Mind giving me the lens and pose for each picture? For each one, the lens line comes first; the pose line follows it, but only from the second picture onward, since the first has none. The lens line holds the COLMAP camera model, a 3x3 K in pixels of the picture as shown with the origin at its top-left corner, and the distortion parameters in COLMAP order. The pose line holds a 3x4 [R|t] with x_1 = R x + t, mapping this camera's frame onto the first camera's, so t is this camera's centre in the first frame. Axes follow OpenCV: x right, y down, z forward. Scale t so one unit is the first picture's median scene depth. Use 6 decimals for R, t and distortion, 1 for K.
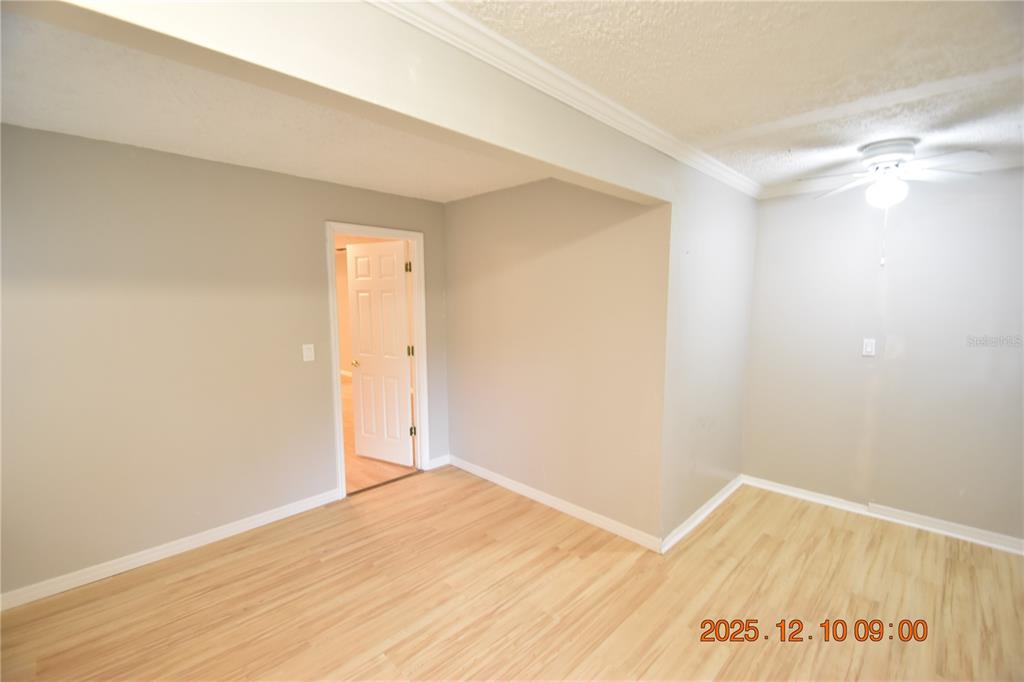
lens RADIAL K [[441.9, 0, 511.1], [0, 441.9, 339.0], [0, 0, 1]] dist [-0.016164, -0.004834]
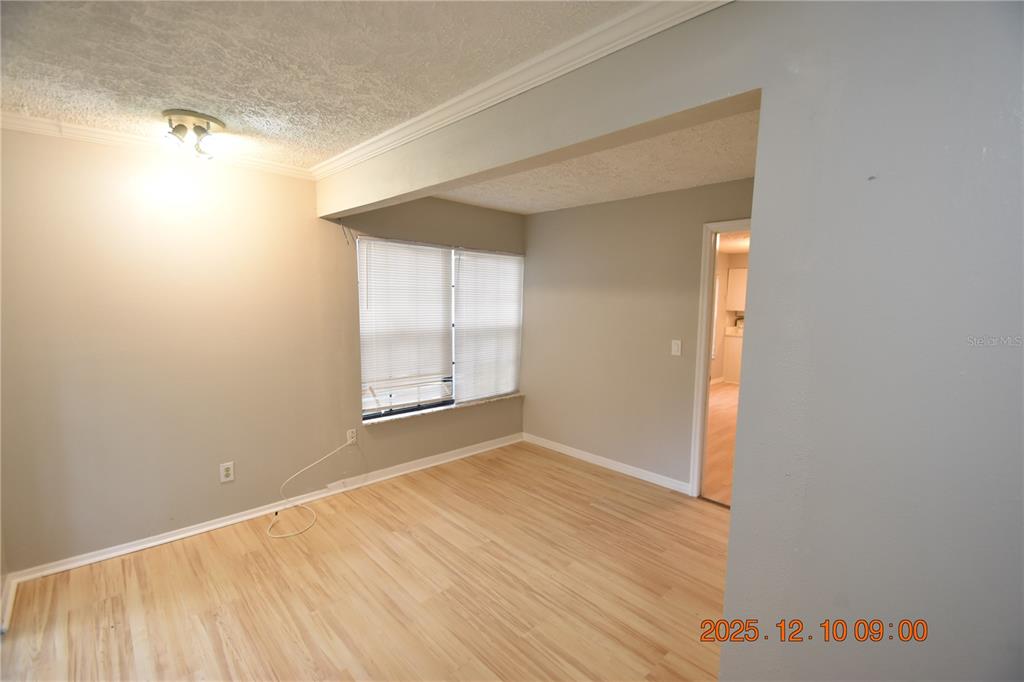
lens RADIAL K [[441.9, 0, 510.8], [0, 441.9, 342.5], [0, 0, 1]] dist [-0.016164, -0.004834]
pose [[-0.032504, 0.107641, -0.993658, 0.847149], [-0.109695, 0.987794, 0.110594, -0.076994], [0.993434, 0.112594, -0.020300, 0.794946]]
